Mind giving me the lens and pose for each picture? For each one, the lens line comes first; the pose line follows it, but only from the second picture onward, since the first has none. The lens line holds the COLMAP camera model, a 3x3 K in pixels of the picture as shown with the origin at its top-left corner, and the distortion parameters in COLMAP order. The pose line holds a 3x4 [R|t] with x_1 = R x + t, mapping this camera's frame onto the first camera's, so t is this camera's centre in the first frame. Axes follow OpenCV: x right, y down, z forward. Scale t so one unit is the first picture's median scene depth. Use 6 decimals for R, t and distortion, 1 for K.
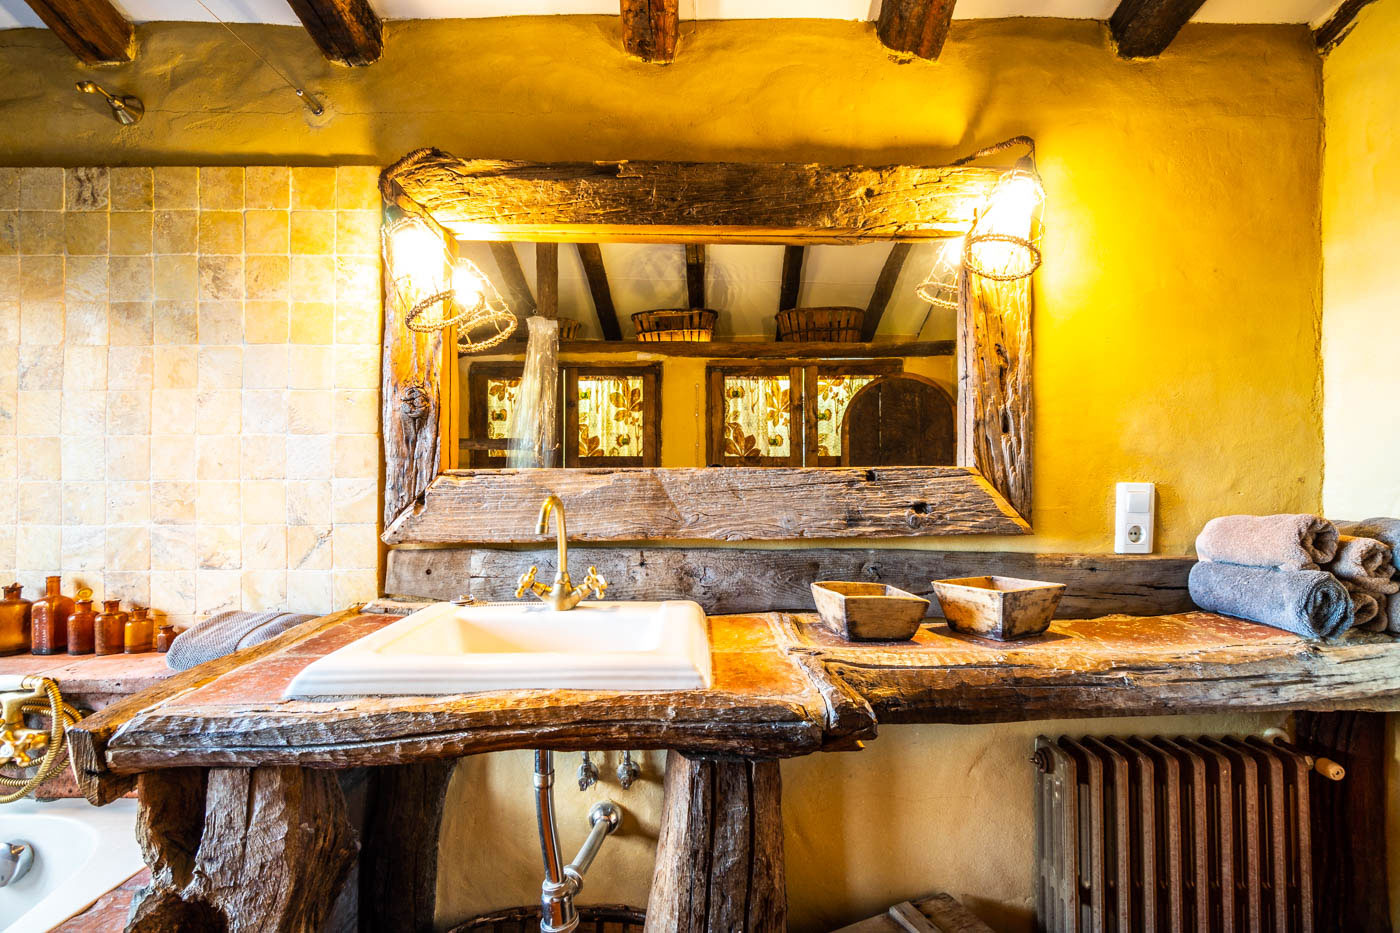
lens RADIAL K [[621.5, 0, 730.9], [0, 621.5, 469.1], [0, 0, 1]] dist [-0.004305, -0.000098]
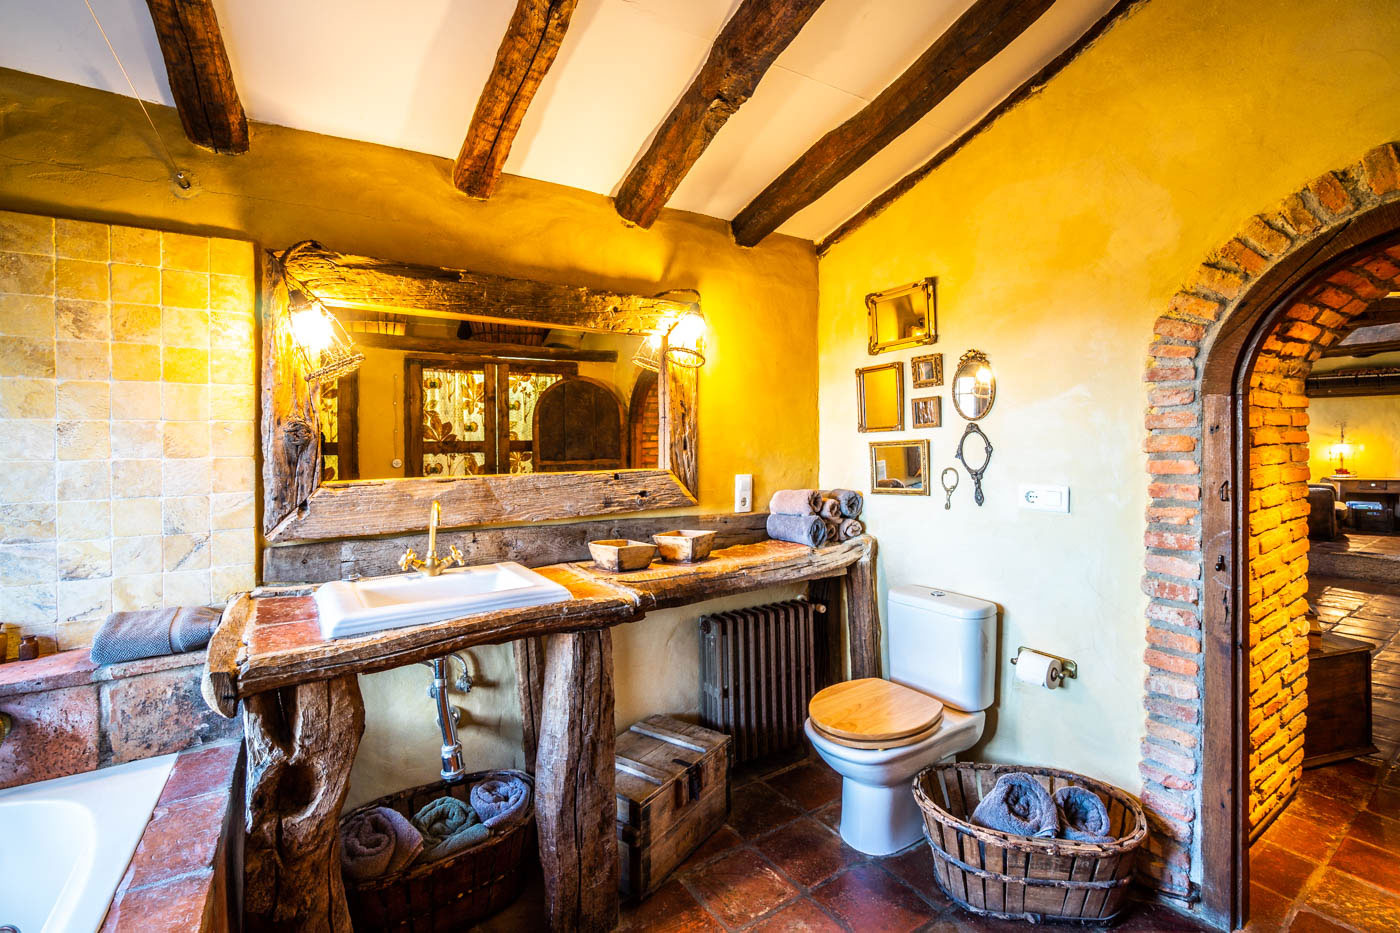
lens RADIAL K [[597.0, 0, 705.0], [0, 597.0, 407.4], [0, 0, 1]] dist [-0.003847, -0.000259]
pose [[0.854528, 0.024925, 0.518807, -0.417158], [-0.001231, 0.998942, -0.045964, -0.102506], [-0.519404, 0.038639, 0.853655, -0.524416]]
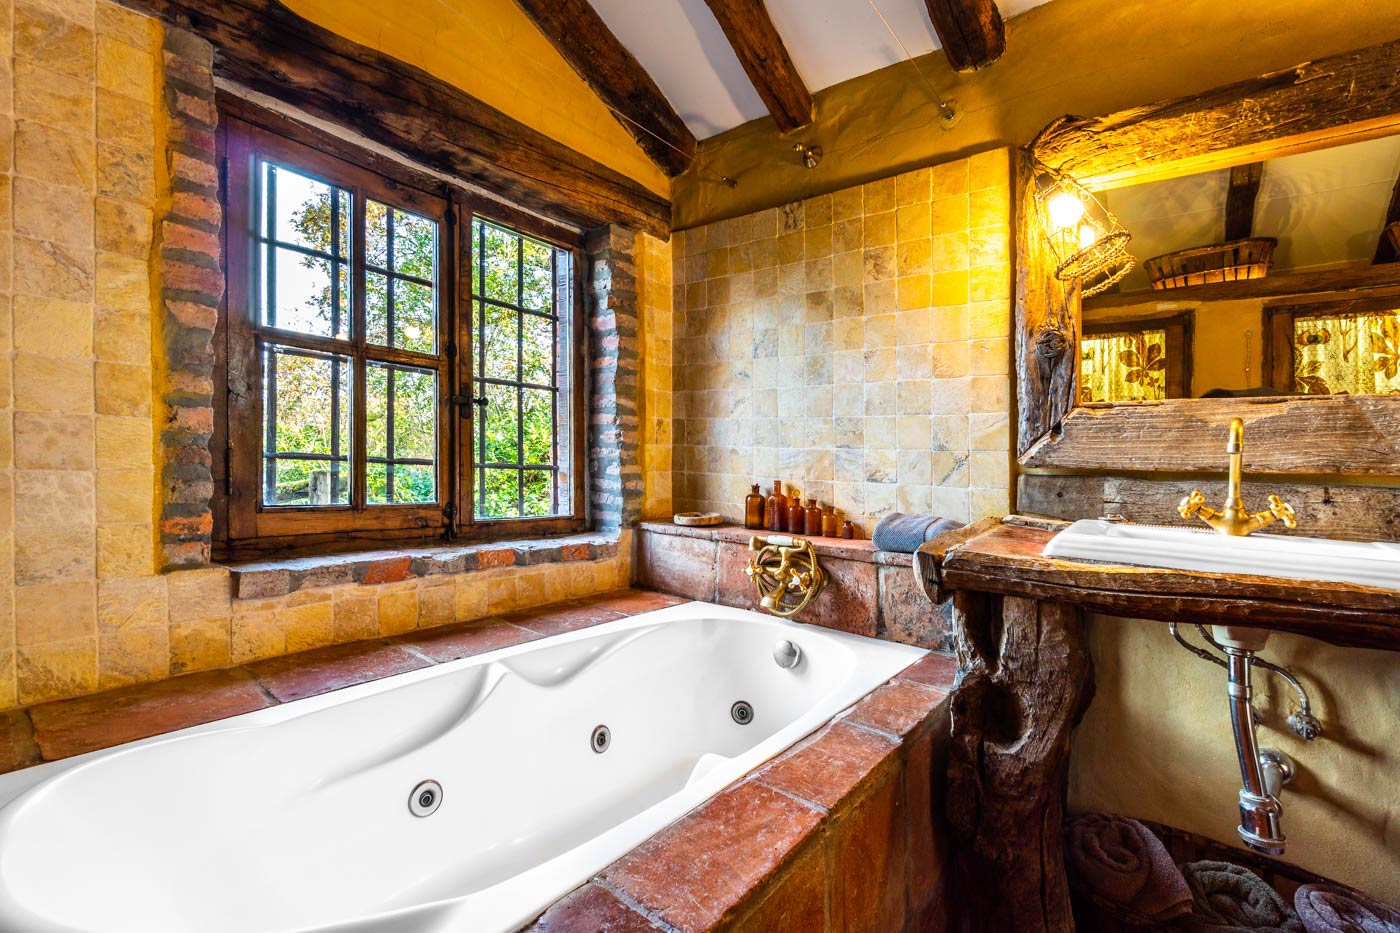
lens RADIAL K [[634.5, 0, 692.7], [0, 634.5, 447.6], [0, 0, 1]] dist [-0.003151, 0.000721]
pose [[0.770082, 0.017186, -0.637714, -0.264768], [-0.021838, 0.999761, 0.000573, 0.092806], [0.637572, 0.013485, 0.770273, -0.297227]]
